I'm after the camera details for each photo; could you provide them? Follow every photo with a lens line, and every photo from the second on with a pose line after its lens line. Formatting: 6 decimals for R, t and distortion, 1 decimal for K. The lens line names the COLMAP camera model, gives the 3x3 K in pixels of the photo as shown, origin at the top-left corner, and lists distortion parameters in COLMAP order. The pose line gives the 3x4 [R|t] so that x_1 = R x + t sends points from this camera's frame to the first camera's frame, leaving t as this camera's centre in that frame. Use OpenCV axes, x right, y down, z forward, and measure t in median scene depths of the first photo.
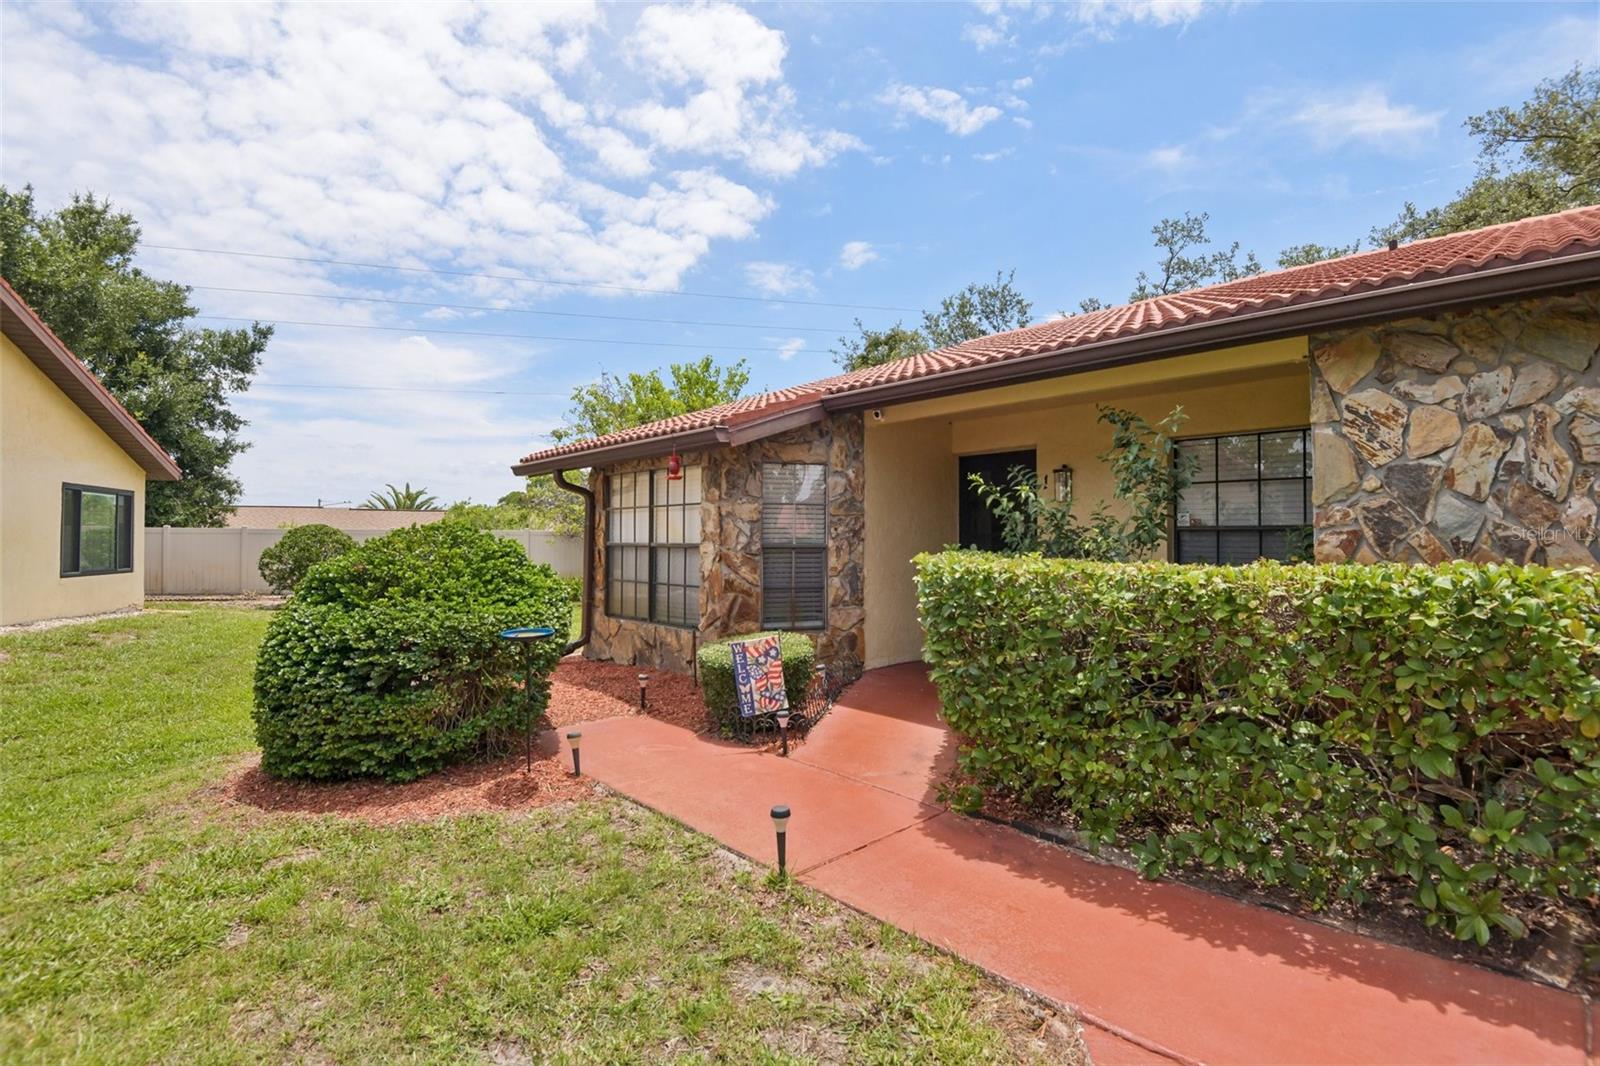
lens RADIAL K [[744.6, 0, 794.6], [0, 744.6, 530.1], [0, 0, 1]] dist [0.002872, -0.029119]
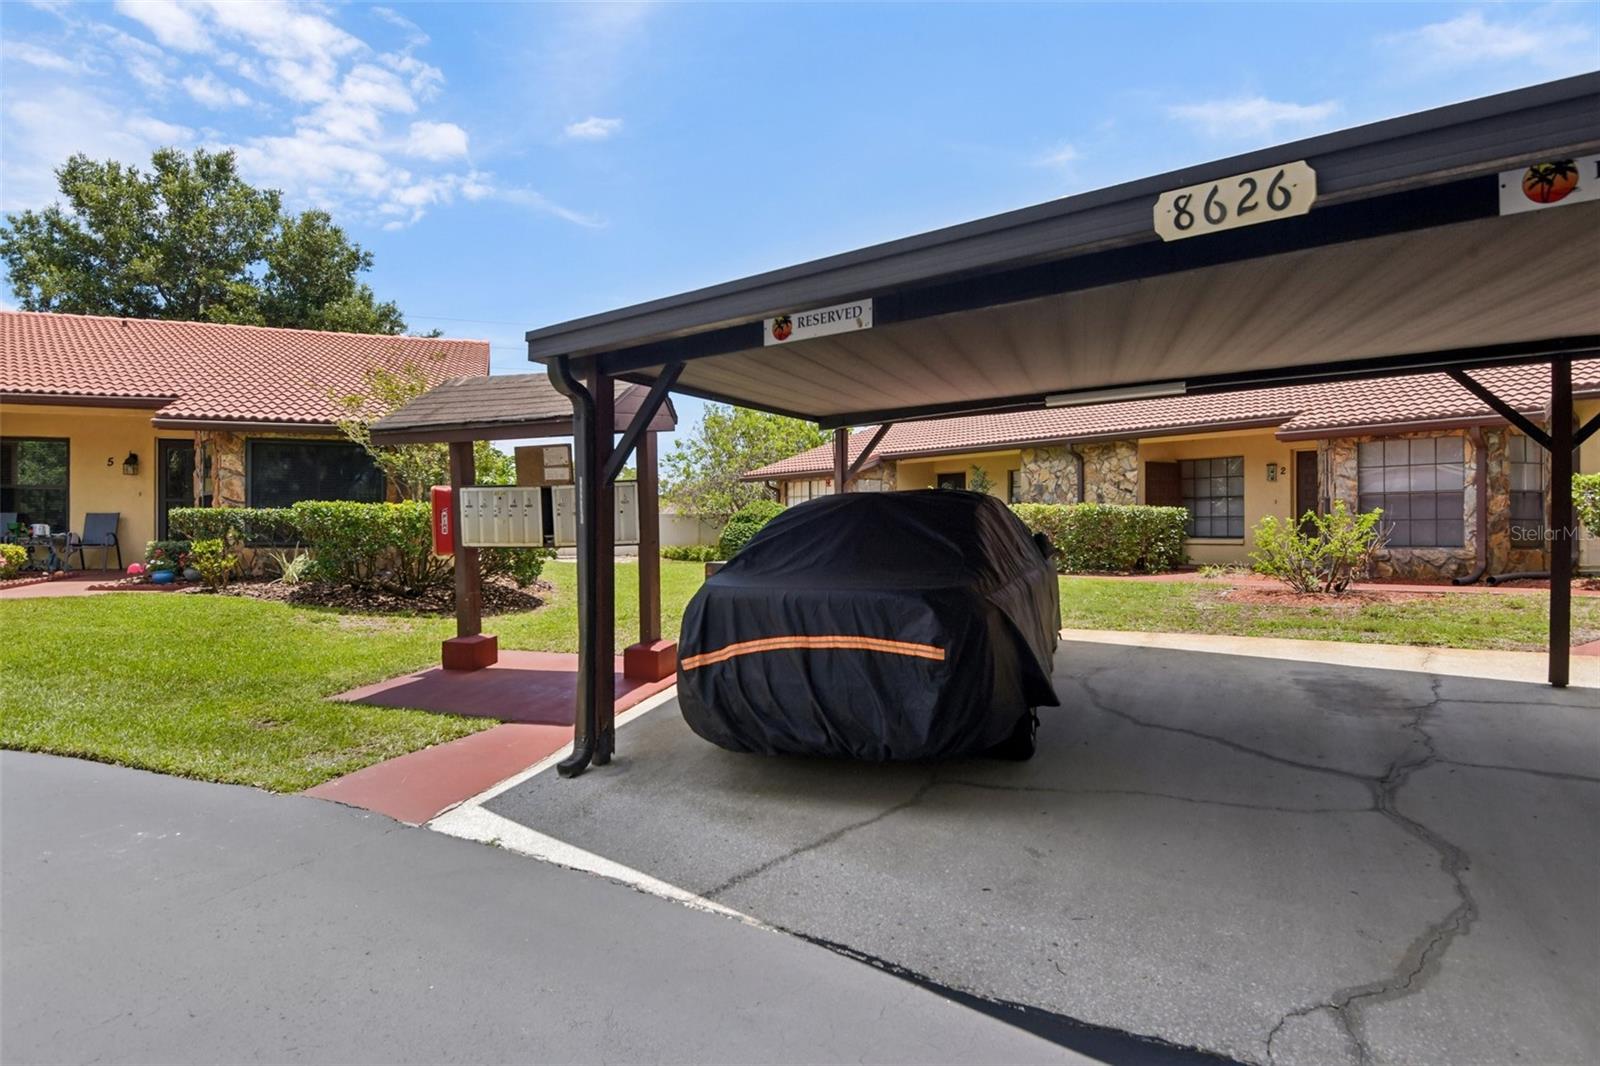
lens RADIAL K [[914.4, 0, 800.0], [0, 914.4, 533.0], [0, 0, 1]] dist [0.143871, 0.000038]
pose [[0.999684, 0.001771, -0.025058, -0.169591], [-0.001519, 0.999948, 0.010043, 0.070564], [0.025075, -0.010002, 0.999636, -2.309707]]
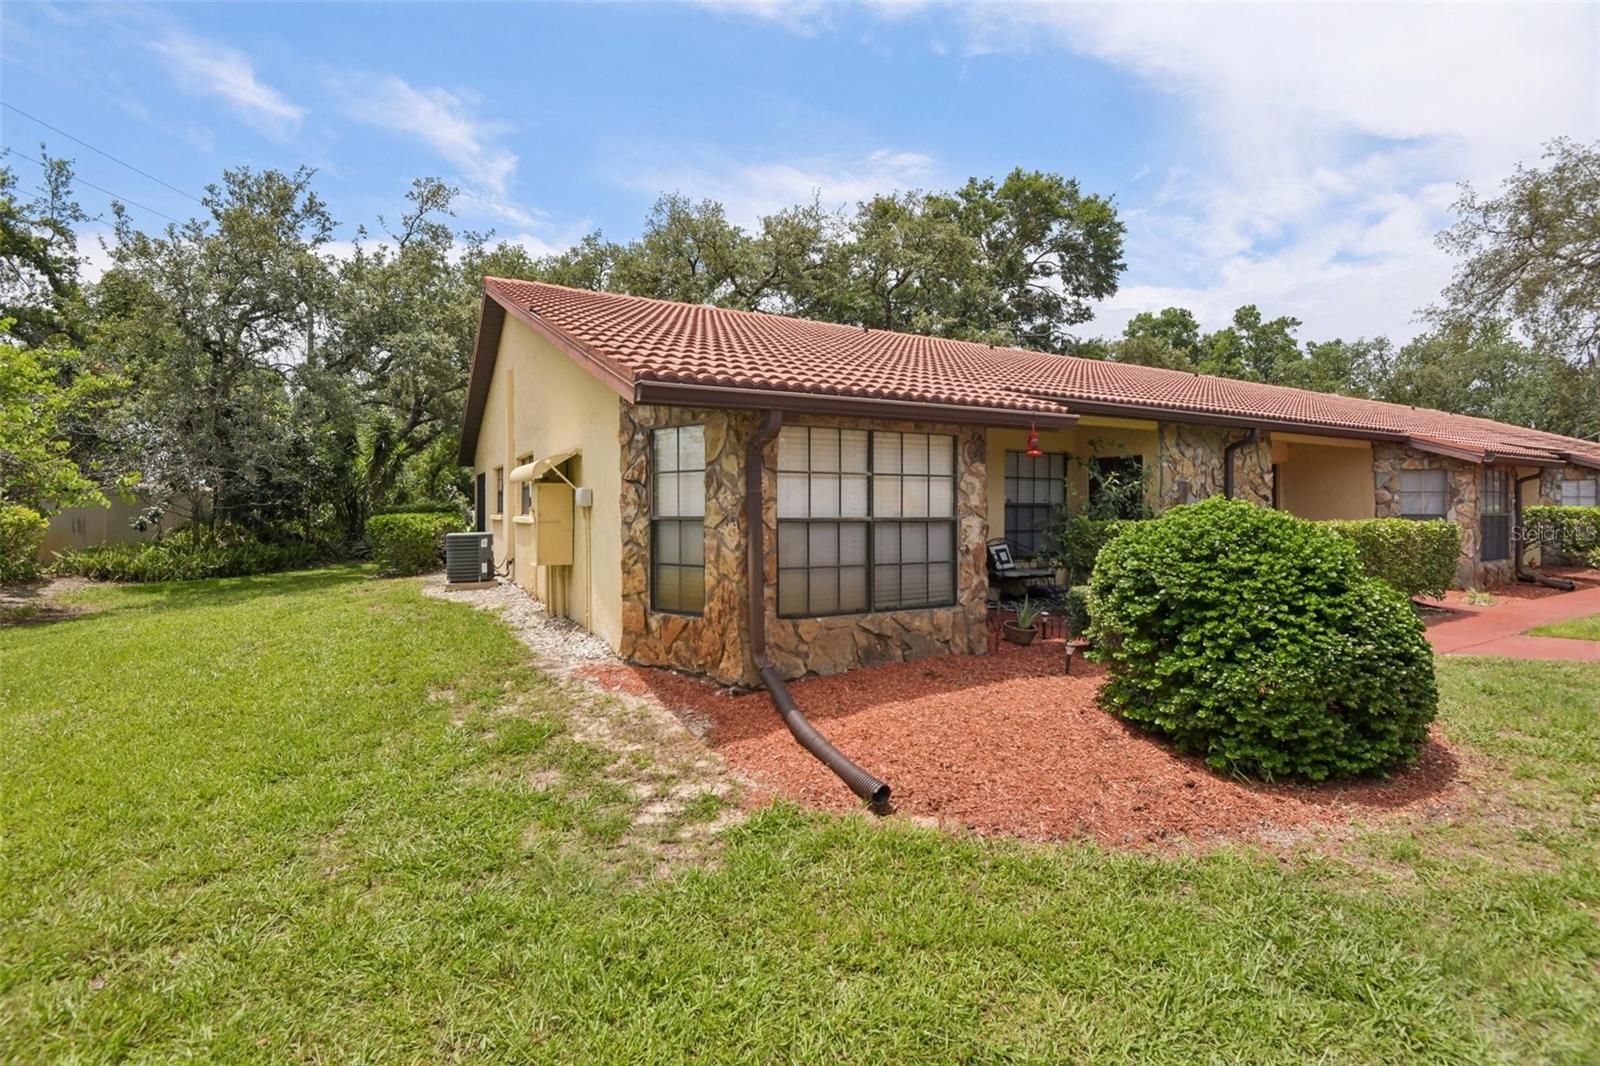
lens RADIAL K [[771.1, 0, 797.1], [0, 771.1, 504.3], [0, 0, 1]] dist [-0.033296, -0.015399]
pose [[0.244553, 0.003652, 0.969629, -1.200598], [-0.013657, 0.999907, -0.000321, 0.004267], [-0.969540, -0.013164, 0.244580, 0.993046]]
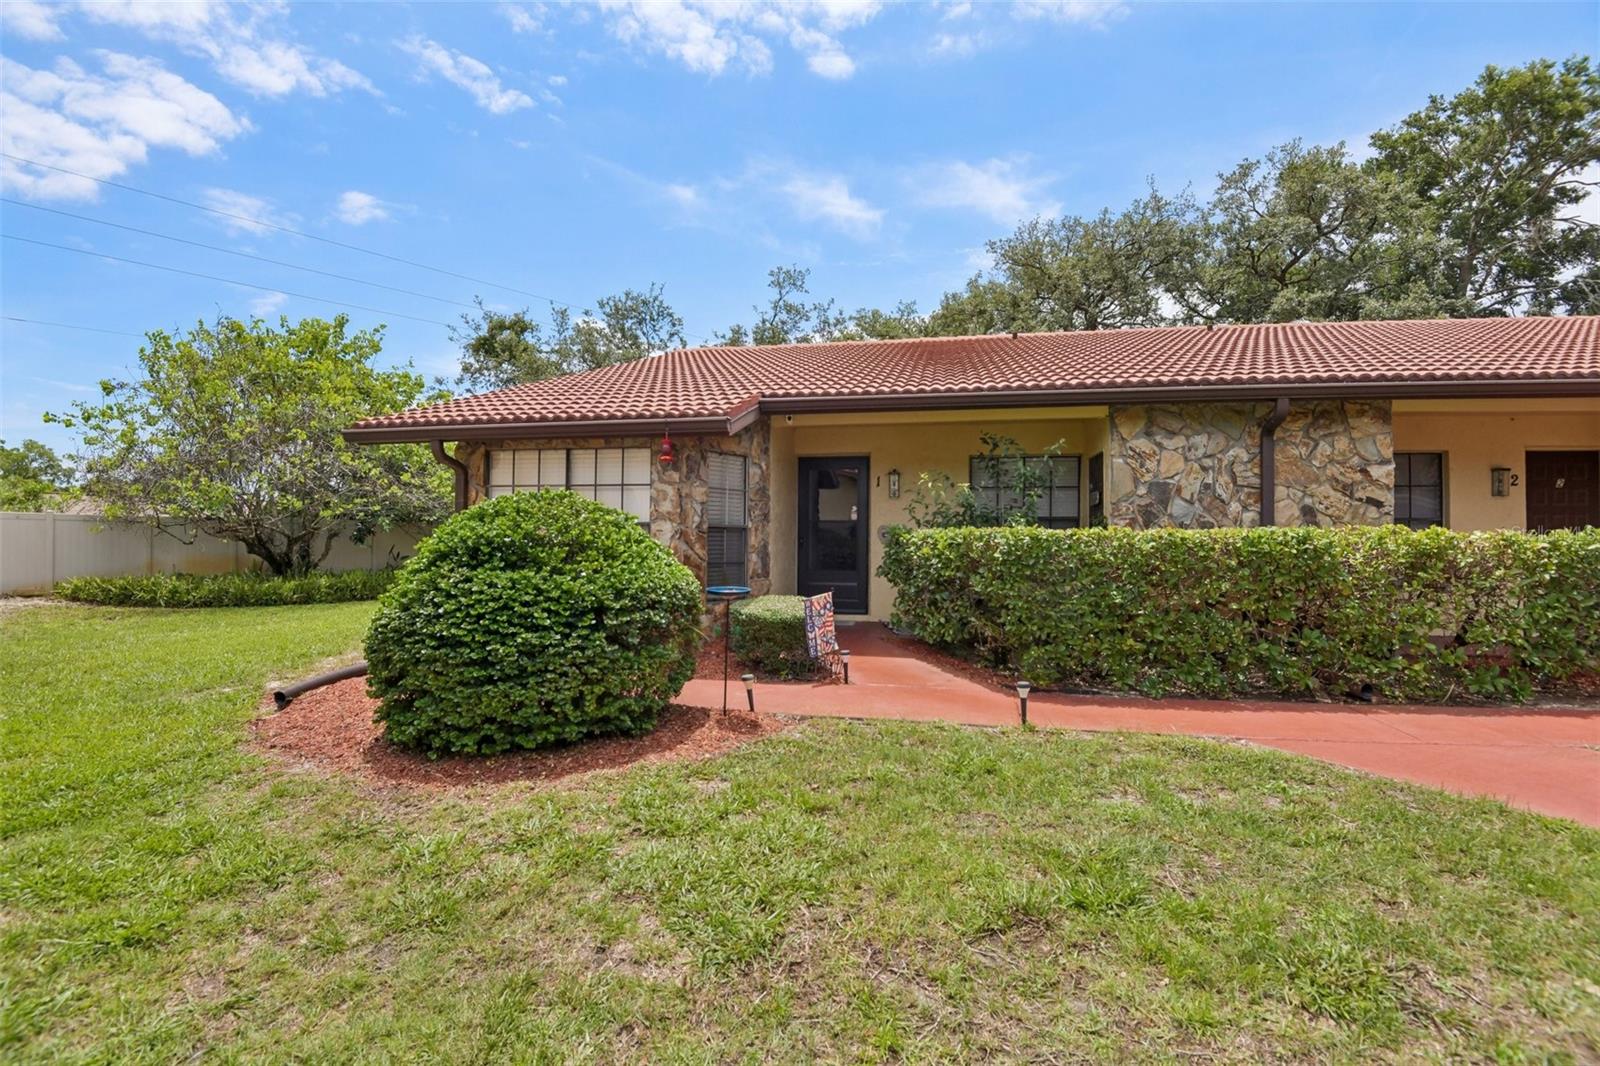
lens RADIAL K [[744.6, 0, 794.6], [0, 744.6, 530.1], [0, 0, 1]] dist [0.002872, -0.029119]
pose [[0.814397, 0.014308, 0.580131, -0.598669], [-0.015013, 0.999881, -0.003586, 0.031436], [-0.580113, -0.005789, 0.814515, 0.010089]]
